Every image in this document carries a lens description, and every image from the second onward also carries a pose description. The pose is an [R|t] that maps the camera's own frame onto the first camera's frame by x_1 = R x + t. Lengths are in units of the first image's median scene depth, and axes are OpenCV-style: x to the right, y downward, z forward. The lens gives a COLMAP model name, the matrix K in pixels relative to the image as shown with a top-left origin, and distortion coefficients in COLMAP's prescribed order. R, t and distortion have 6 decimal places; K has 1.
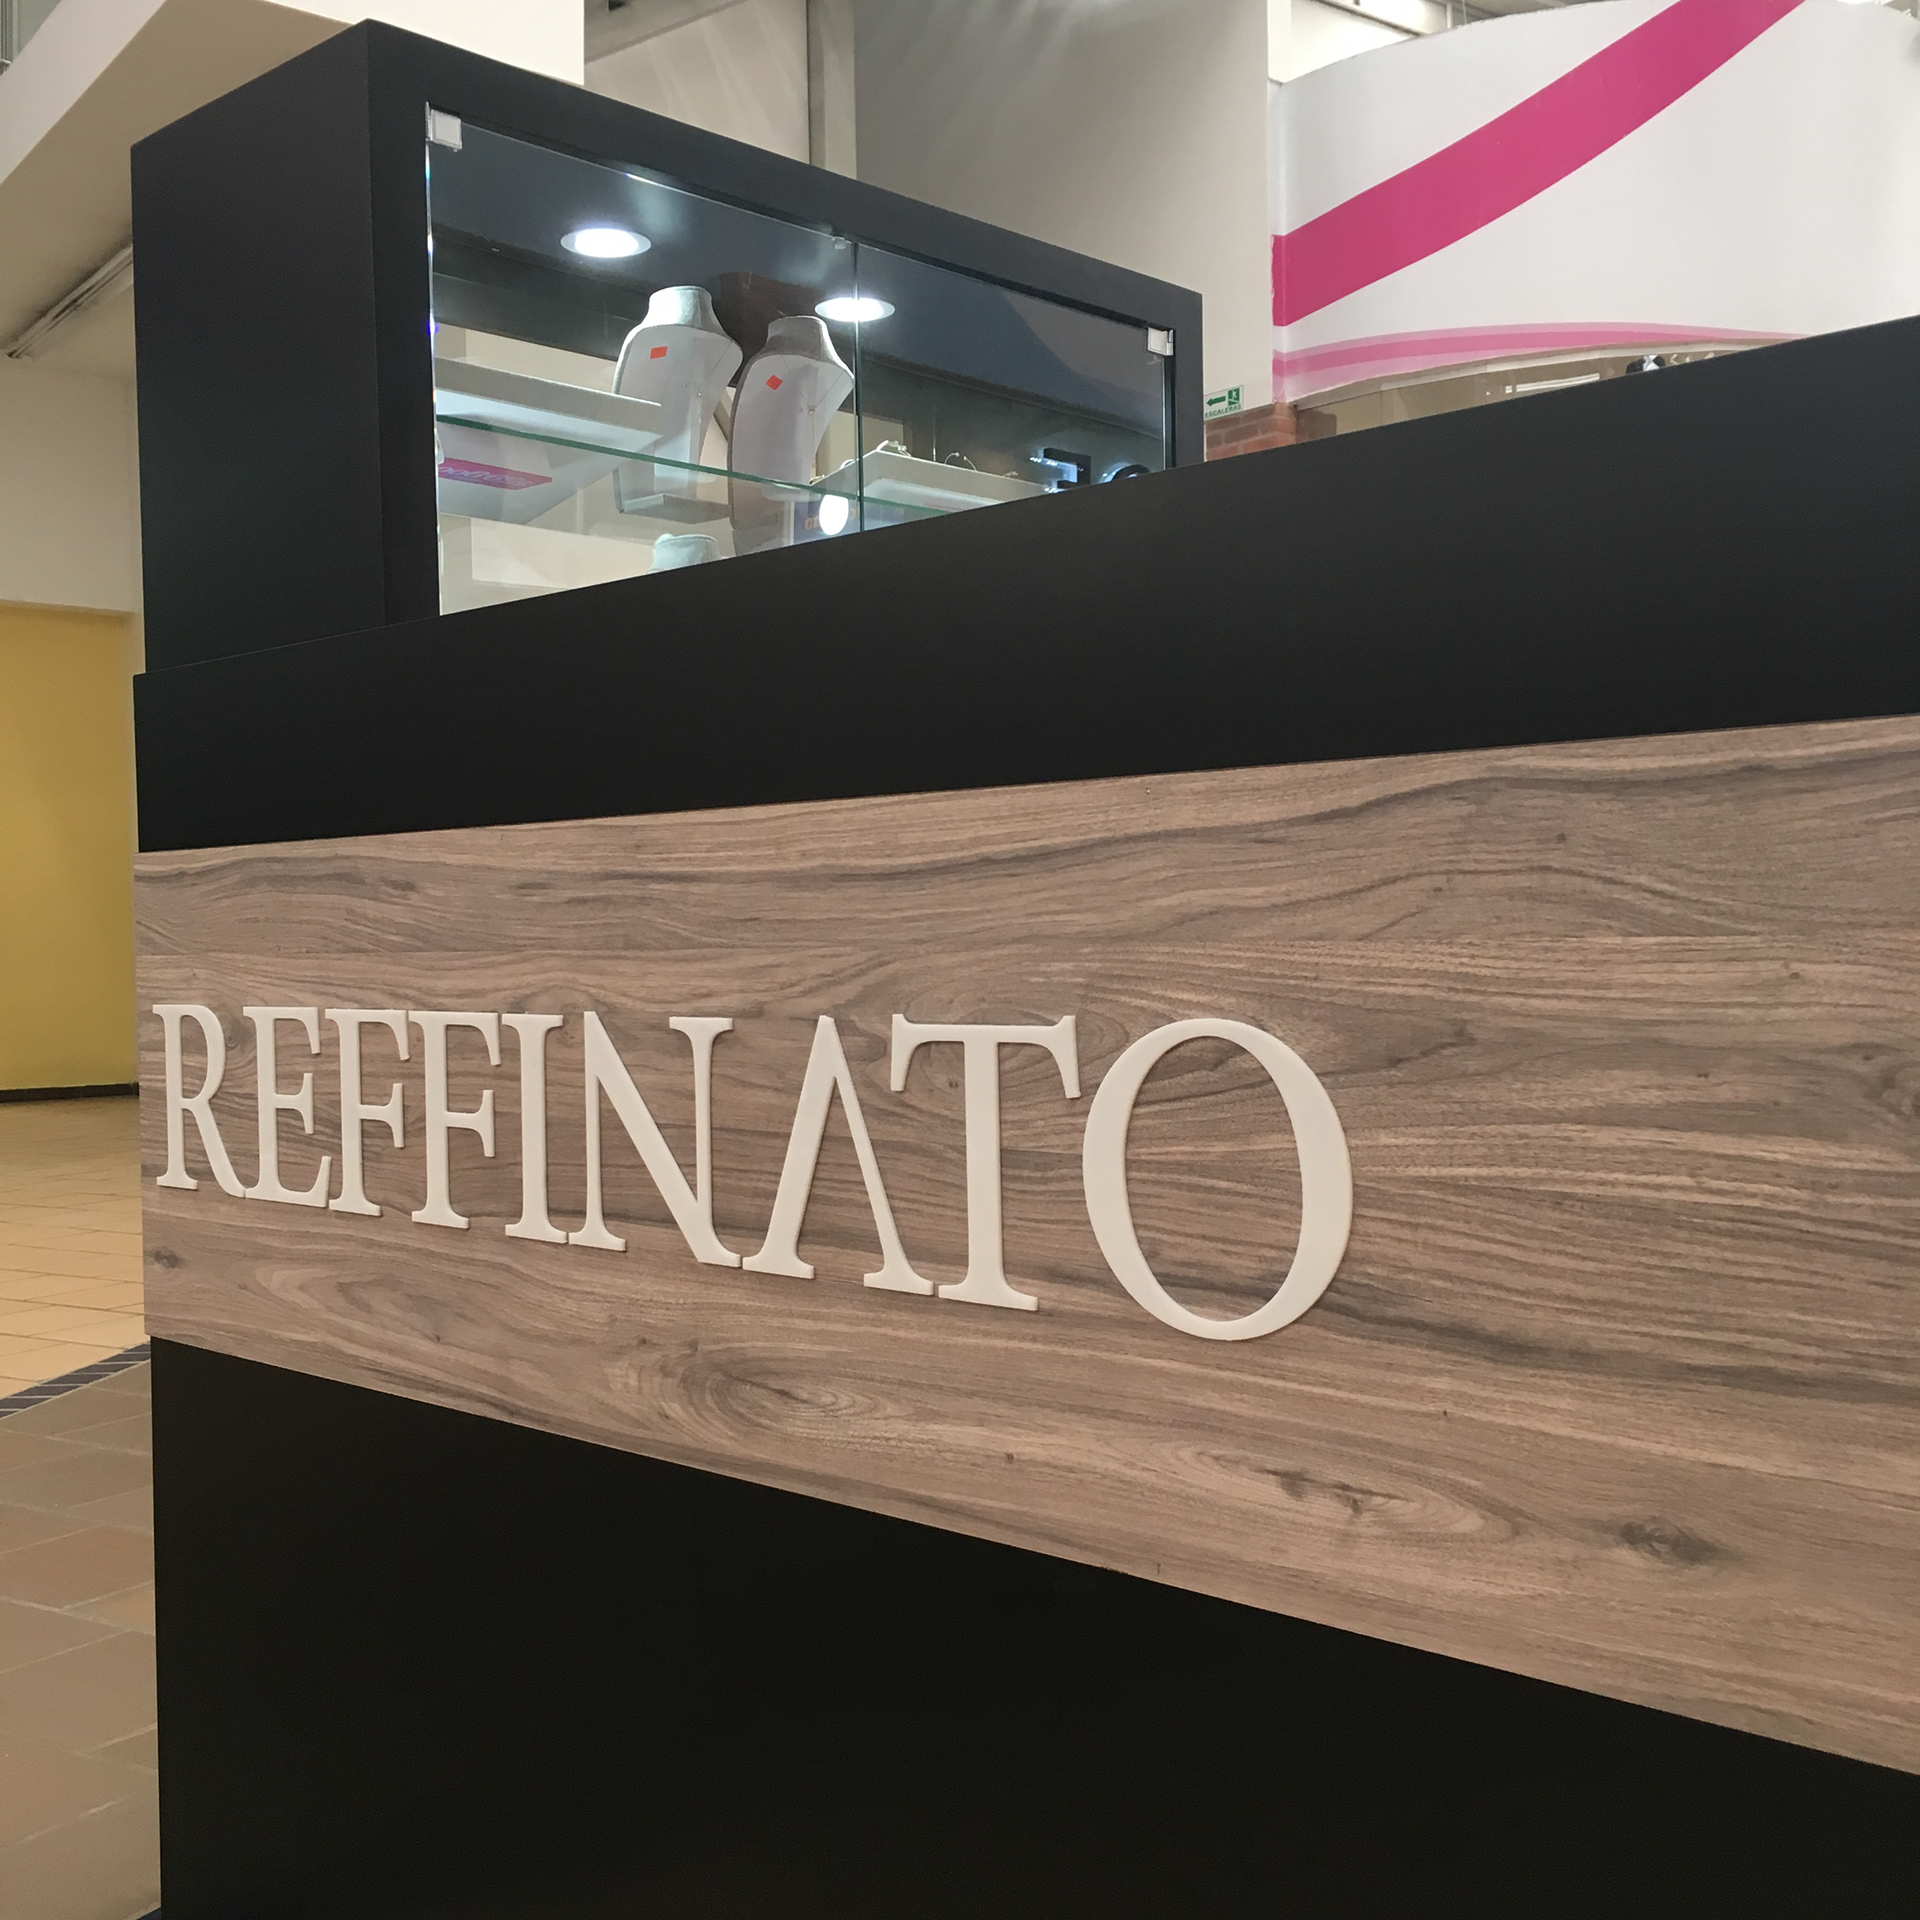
lens RADIAL K [[2424.7, 0, 960.0], [0, 2424.7, 960.0], [0, 0, 1]] dist [0.072773, 0.045502]
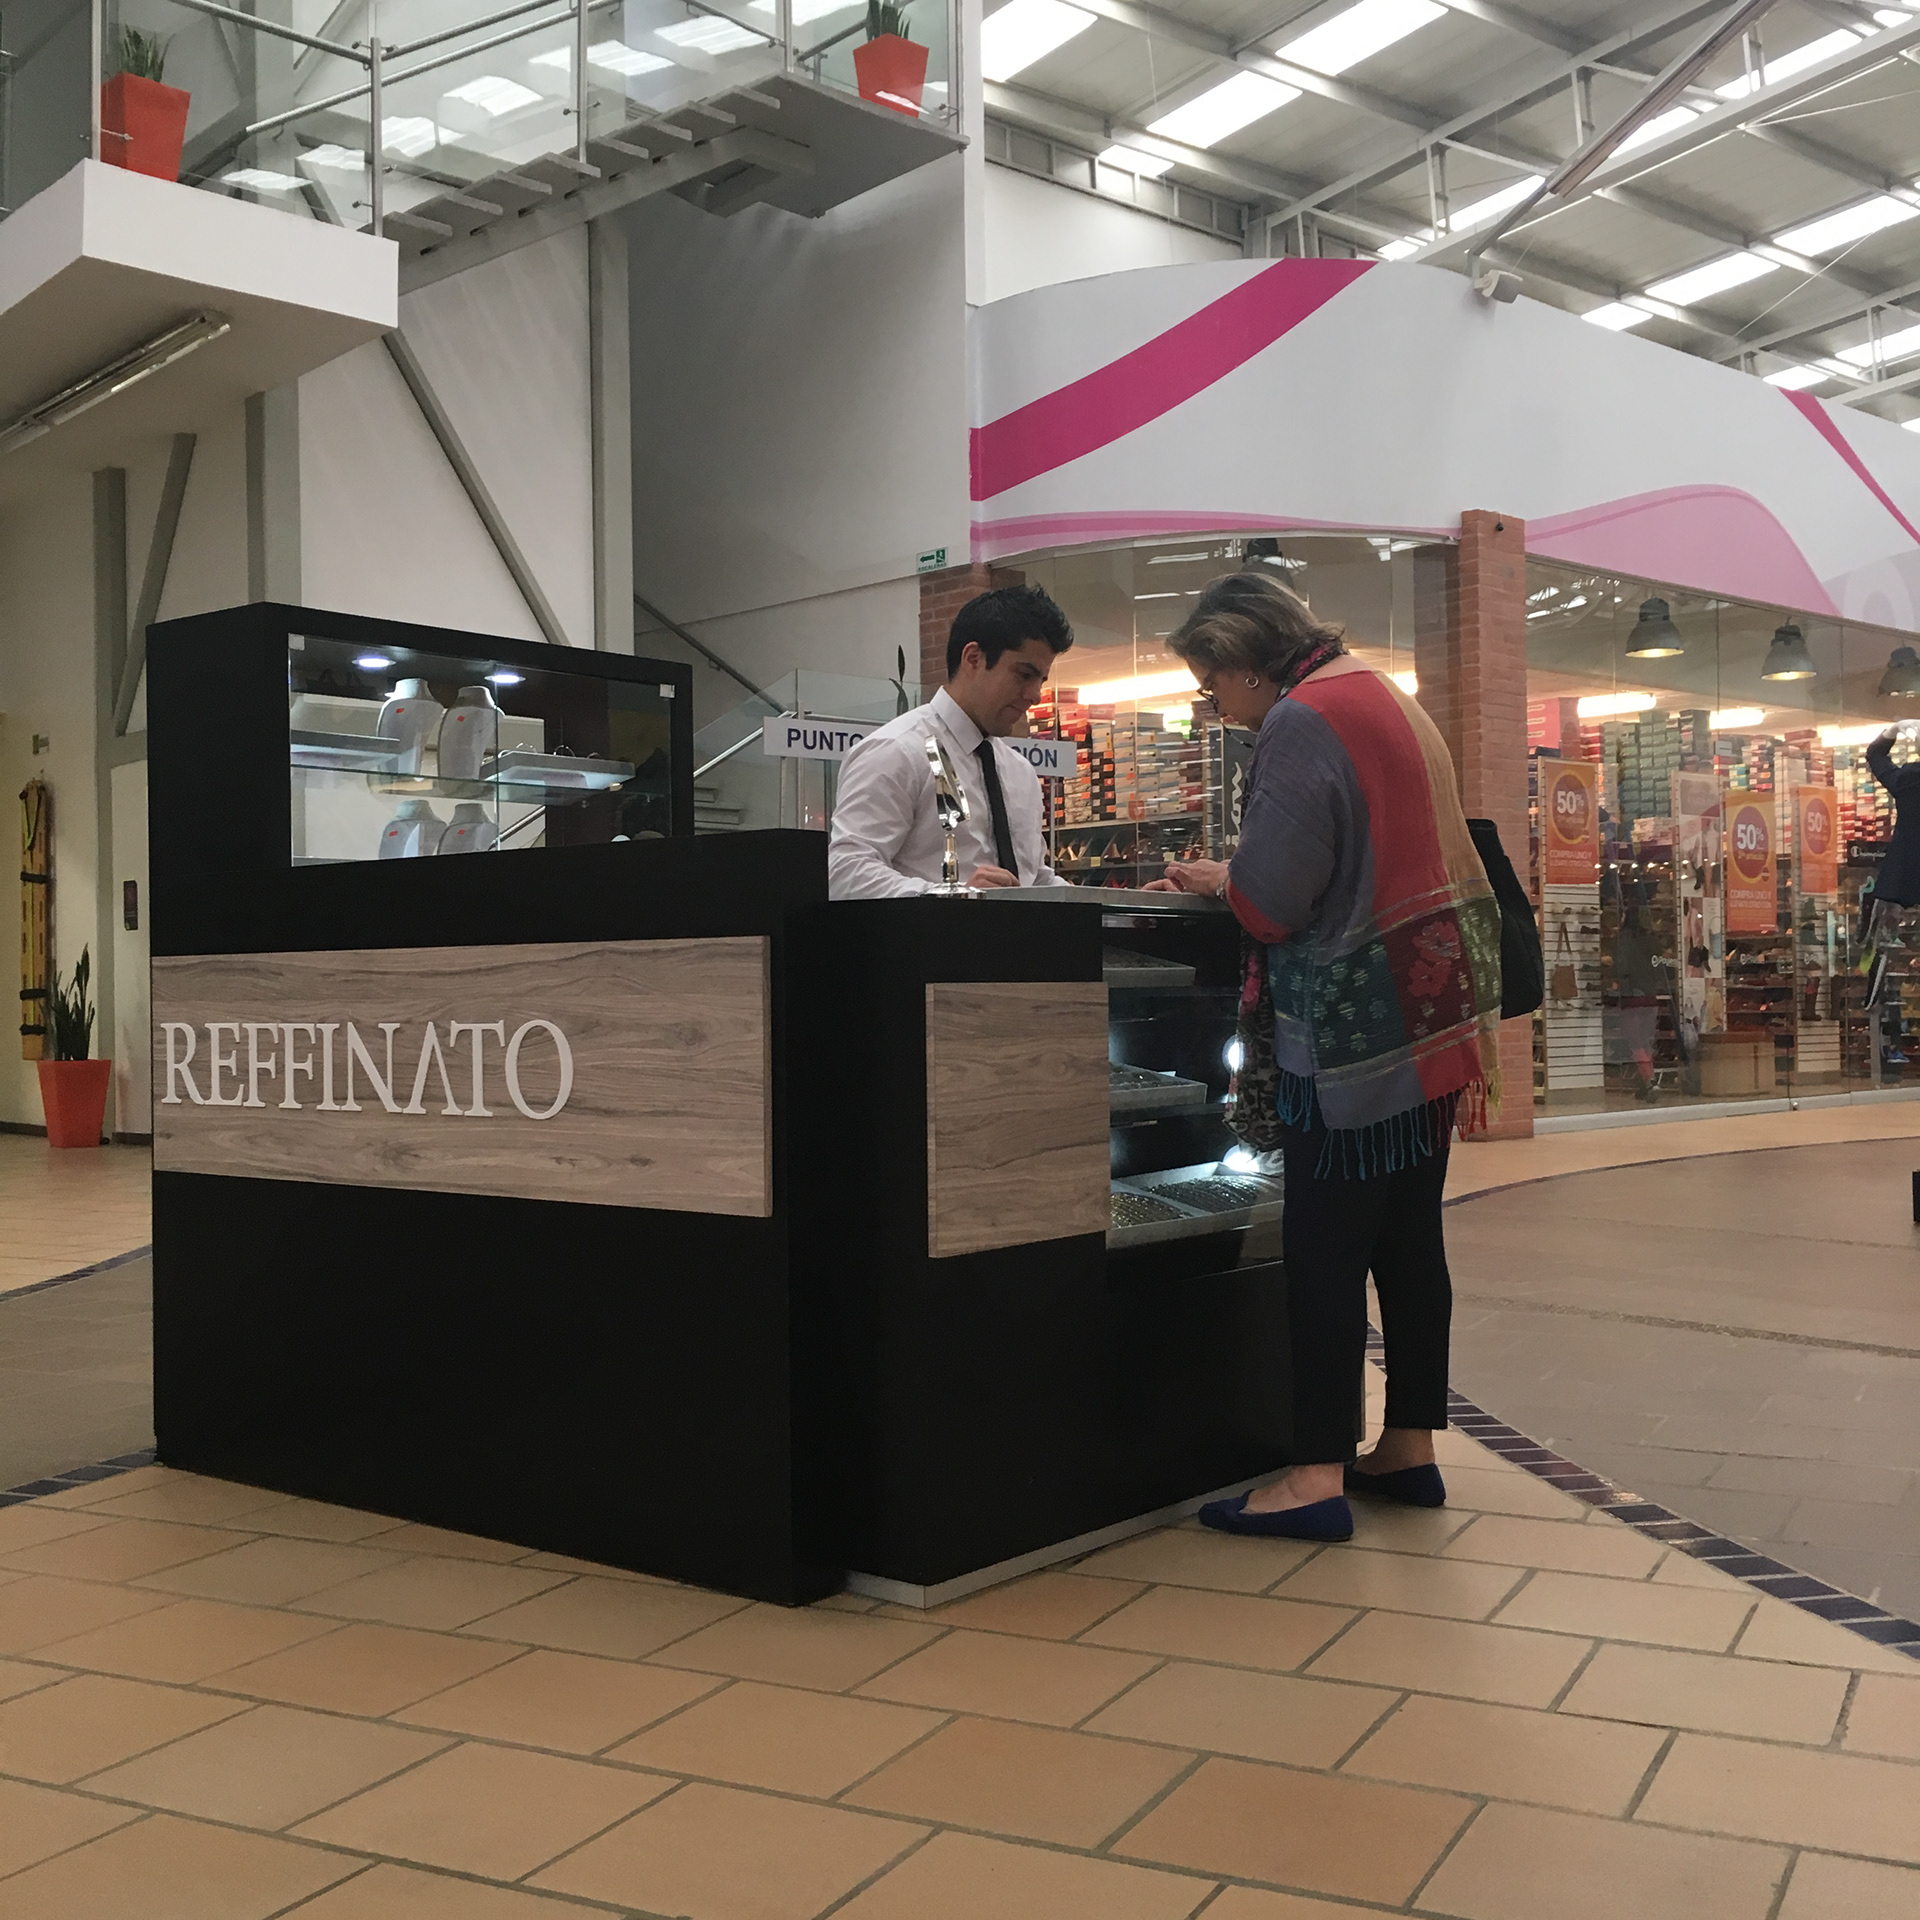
lens RADIAL K [[2424.7, 0, 960.0], [0, 2424.7, 960.0], [0, 0, 1]] dist [0.072773, 0.045502]
pose [[0.997706, 0.005850, 0.067441, 0.335288], [-0.004145, 0.999669, -0.025396, 0.018033], [-0.067567, 0.025059, 0.997400, -1.715162]]
